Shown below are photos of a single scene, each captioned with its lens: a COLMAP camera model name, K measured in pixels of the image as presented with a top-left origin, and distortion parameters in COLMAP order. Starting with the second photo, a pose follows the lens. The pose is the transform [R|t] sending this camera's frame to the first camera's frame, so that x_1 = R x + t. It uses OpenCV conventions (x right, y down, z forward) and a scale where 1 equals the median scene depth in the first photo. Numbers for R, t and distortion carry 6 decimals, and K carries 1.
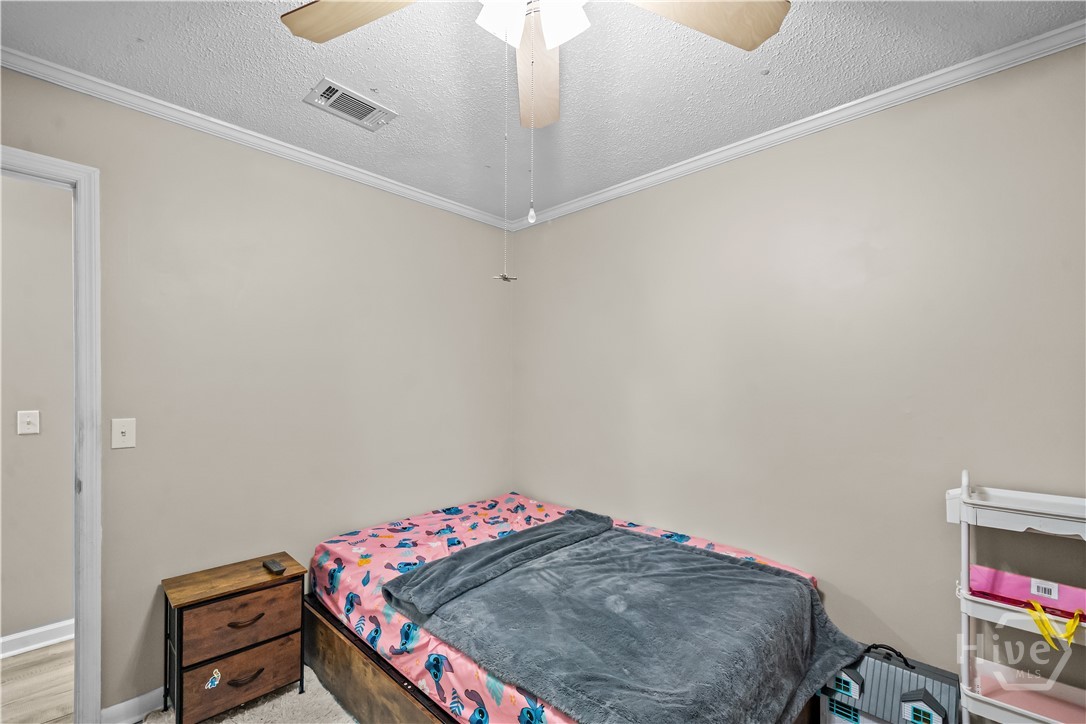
lens RADIAL K [[467.7, 0, 537.6], [0, 467.7, 377.2], [0, 0, 1]] dist [-0.000301, 0.000052]
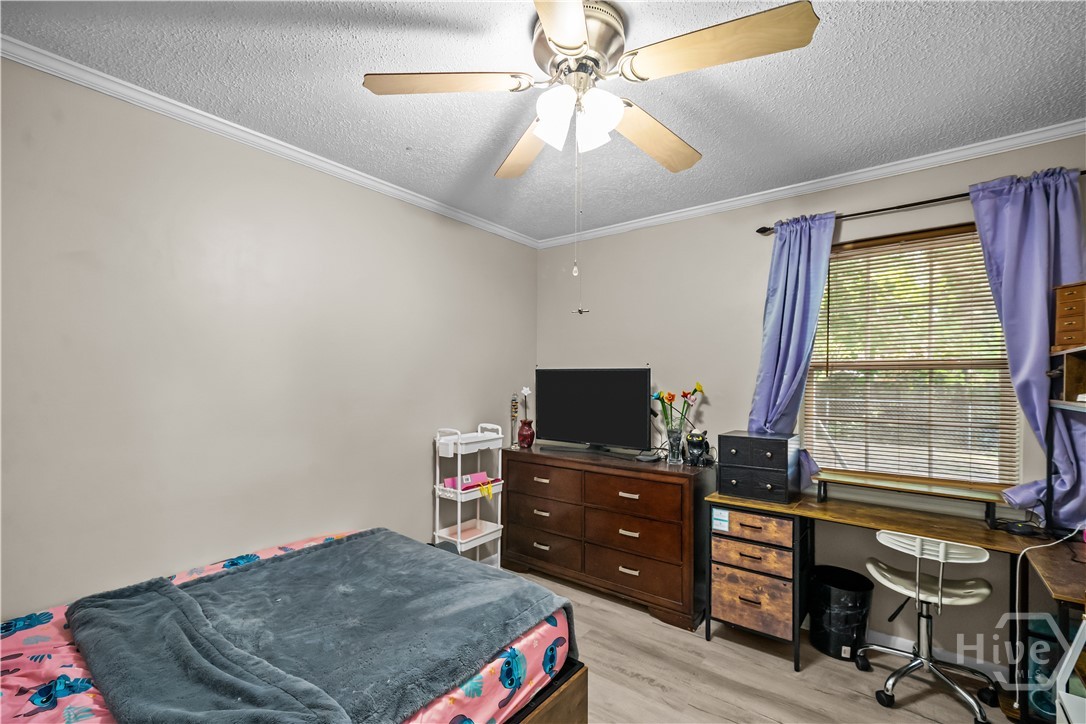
lens RADIAL K [[467.7, 0, 537.6], [0, 467.7, 377.2], [0, 0, 1]] dist [-0.000301, 0.000052]
pose [[-0.098248, -0.003487, 0.995156, -0.785624], [-0.010099, 0.999946, 0.002507, -0.009123], [-0.995111, -0.009803, -0.098278, 0.680226]]
